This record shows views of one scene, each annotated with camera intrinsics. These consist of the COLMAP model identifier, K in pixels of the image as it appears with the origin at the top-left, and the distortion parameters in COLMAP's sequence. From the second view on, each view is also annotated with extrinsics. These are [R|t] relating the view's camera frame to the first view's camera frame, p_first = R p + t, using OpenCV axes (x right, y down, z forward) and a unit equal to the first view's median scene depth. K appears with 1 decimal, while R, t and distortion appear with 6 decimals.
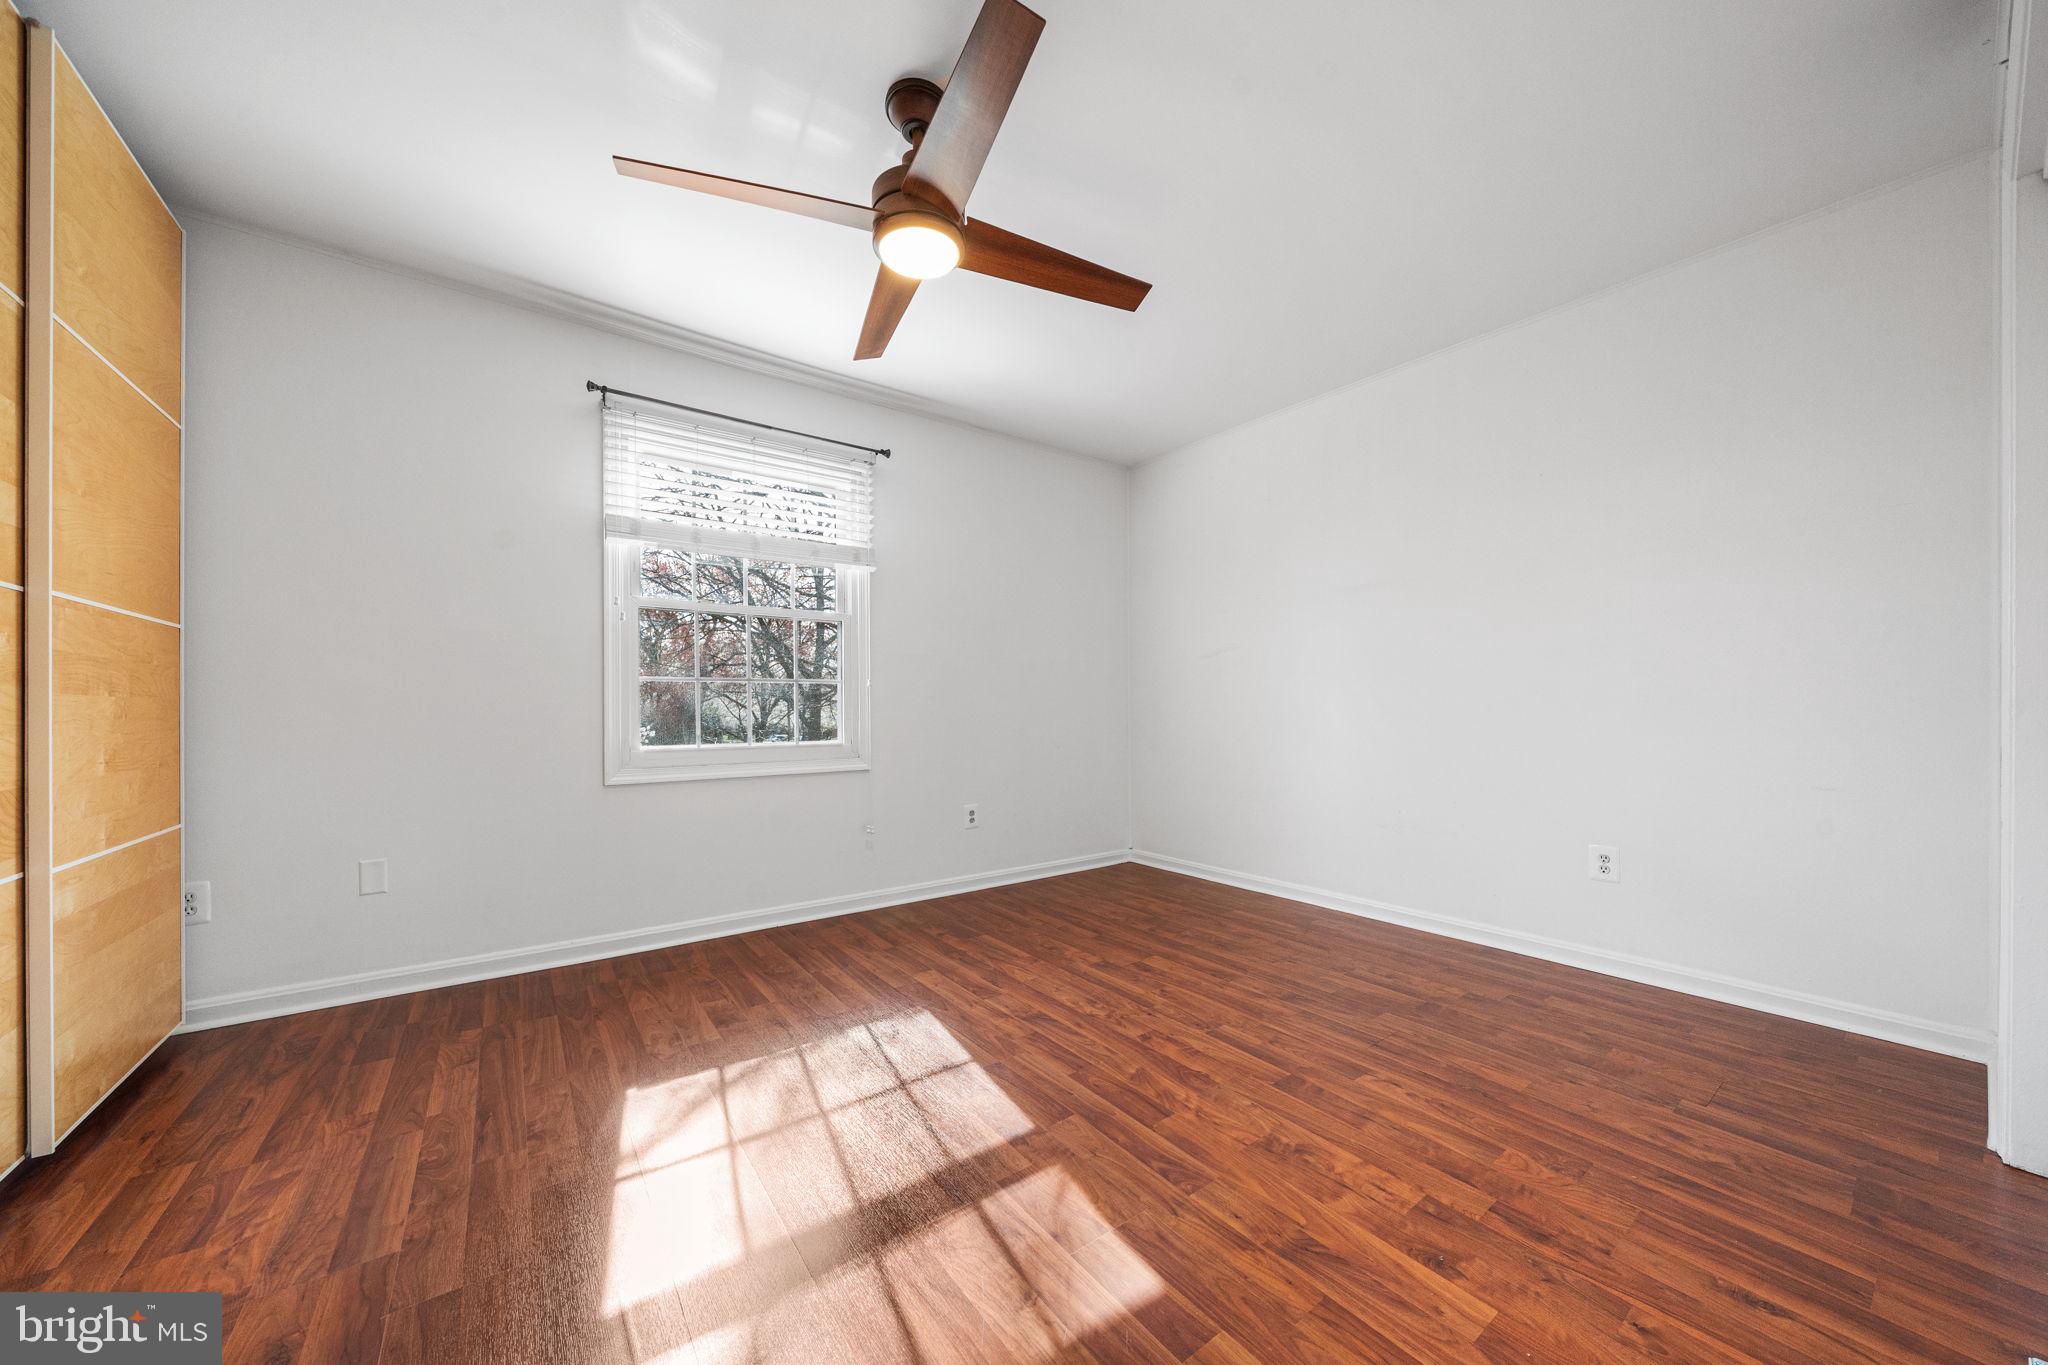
lens RADIAL K [[706.2, 0, 1020.9], [0, 706.2, 699.4], [0, 0, 1]] dist [-0.002608, -0.000713]
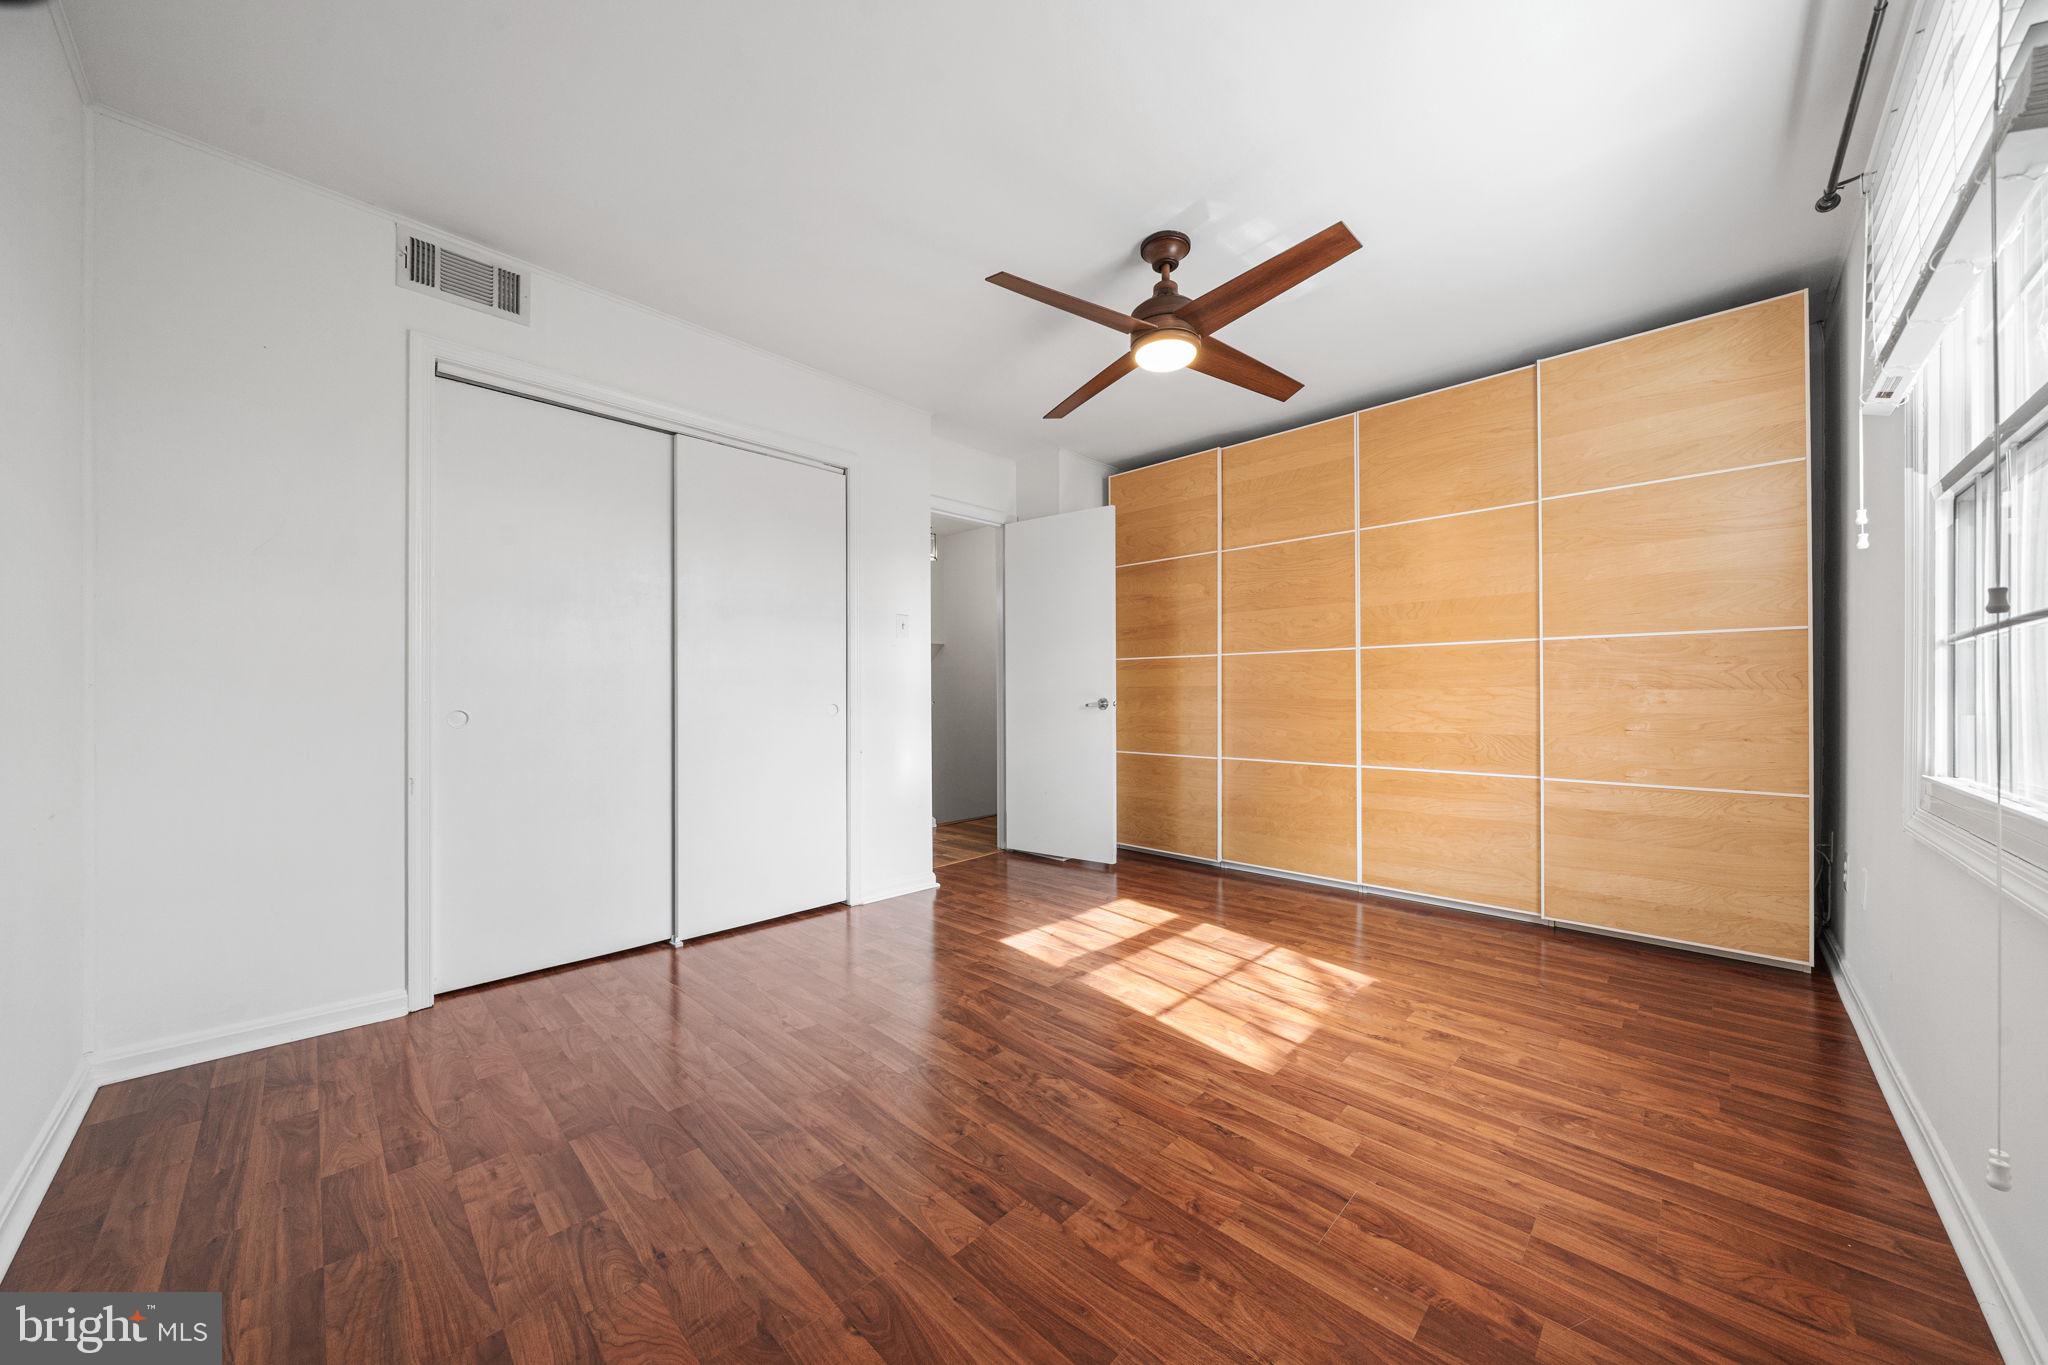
lens RADIAL K [[706.2, 0, 1034.8], [0, 706.2, 701.4], [0, 0, 1]] dist [-0.002608, -0.000713]
pose [[-0.983527, 0.005176, -0.180685, 0.256152], [0.006553, 0.999954, -0.007025, 0.018616], [0.180640, -0.008094, -0.983516, 1.709519]]
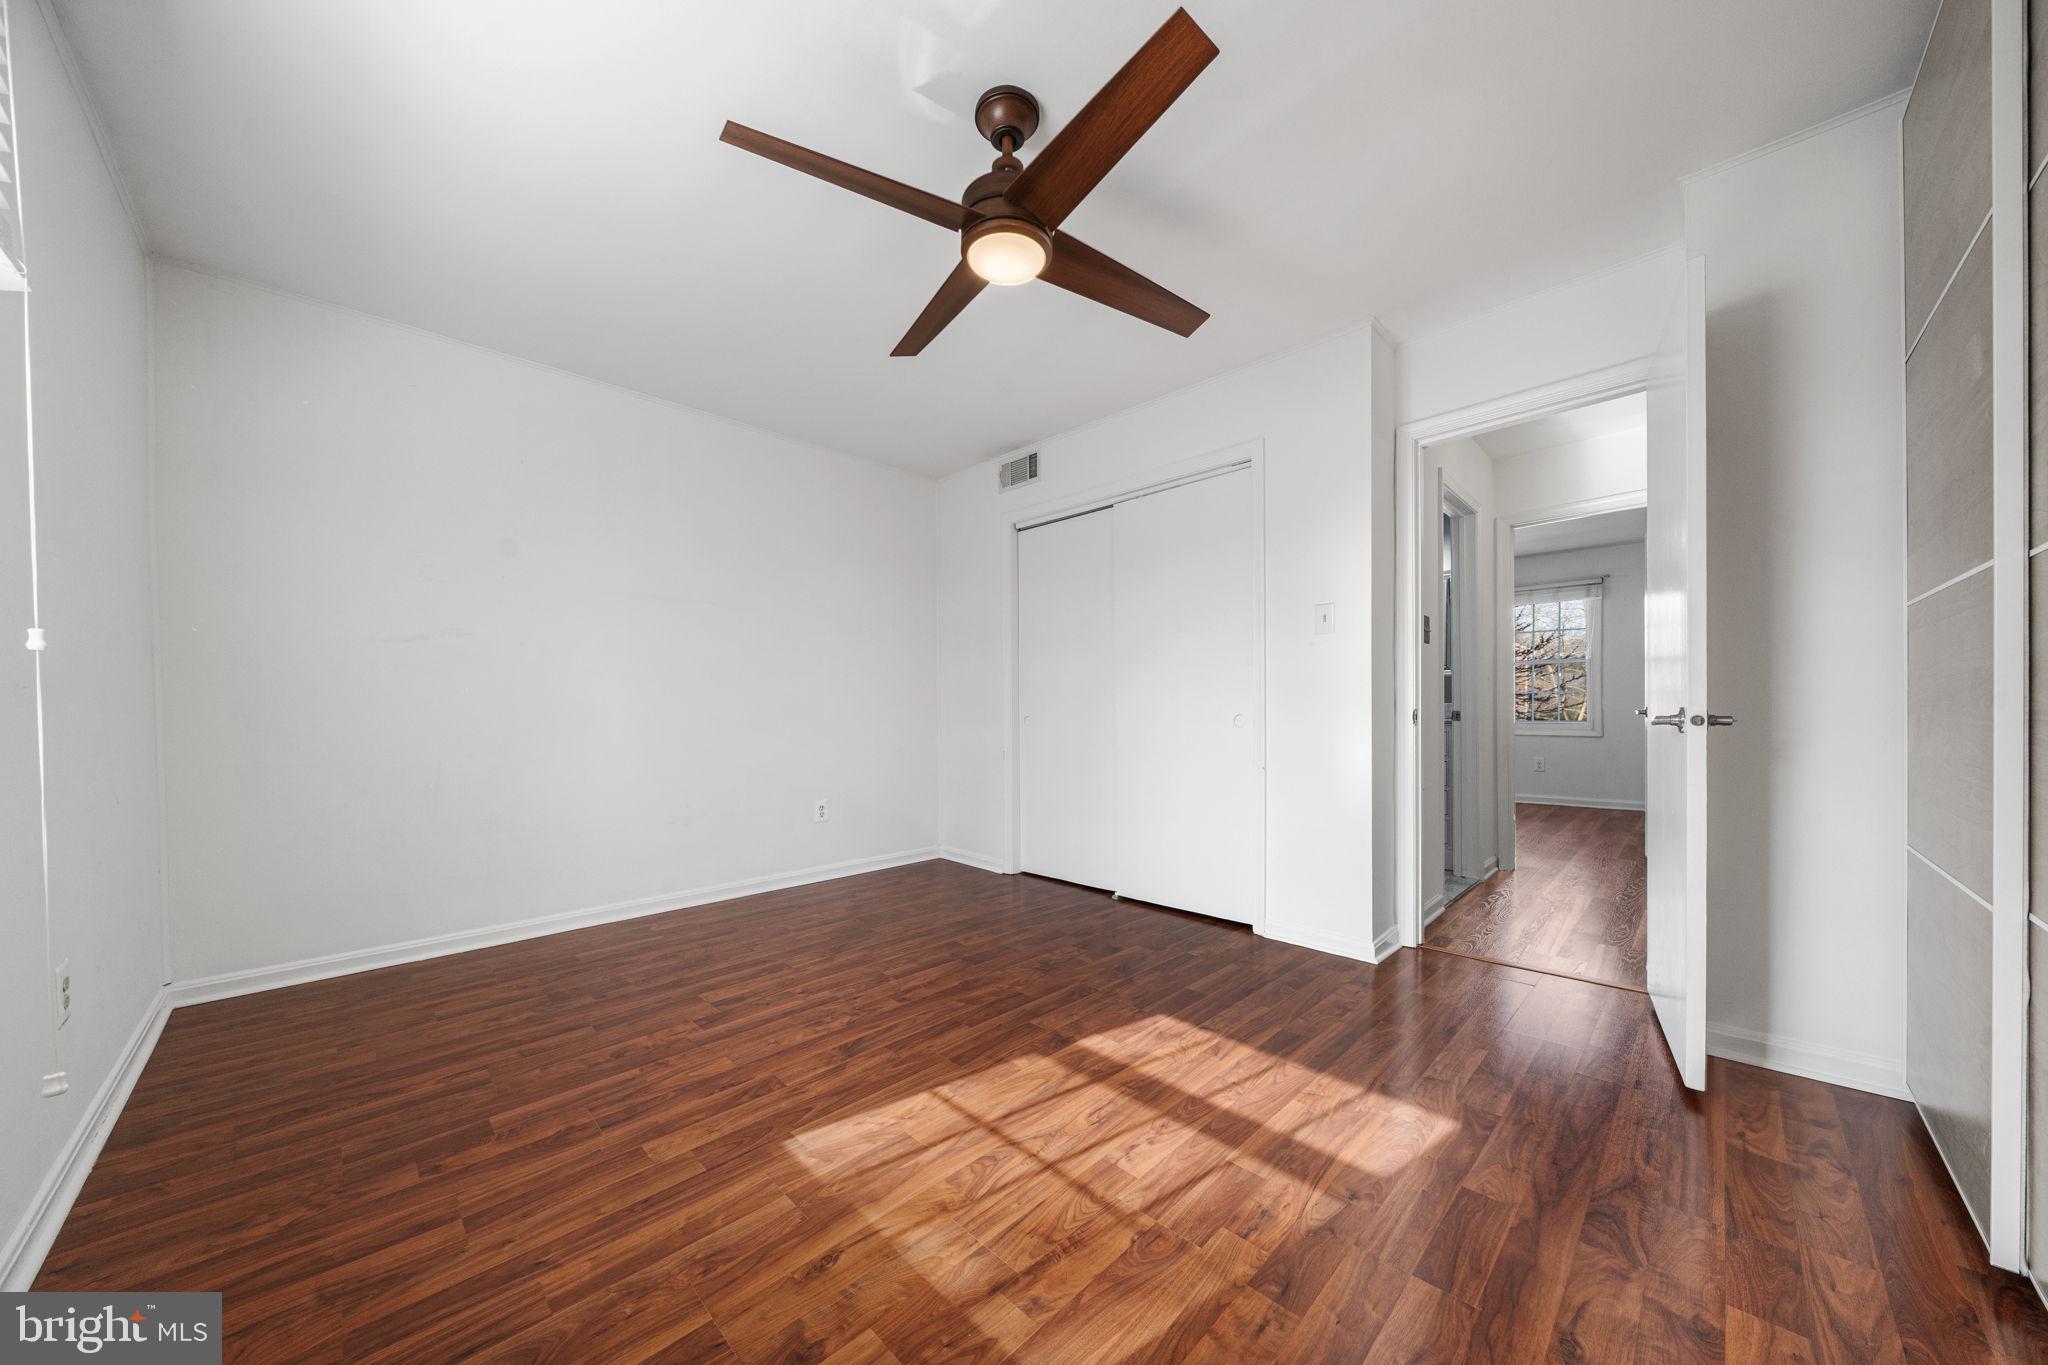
lens RADIAL K [[706.2, 0, 1021.2], [0, 706.2, 715.8], [0, 0, 1]] dist [-0.002608, -0.000713]
pose [[-0.148041, -0.005827, 0.988964, -0.864475], [-0.004345, 0.999977, 0.005241, 0.010976], [-0.988972, -0.003522, -0.148063, 0.865166]]
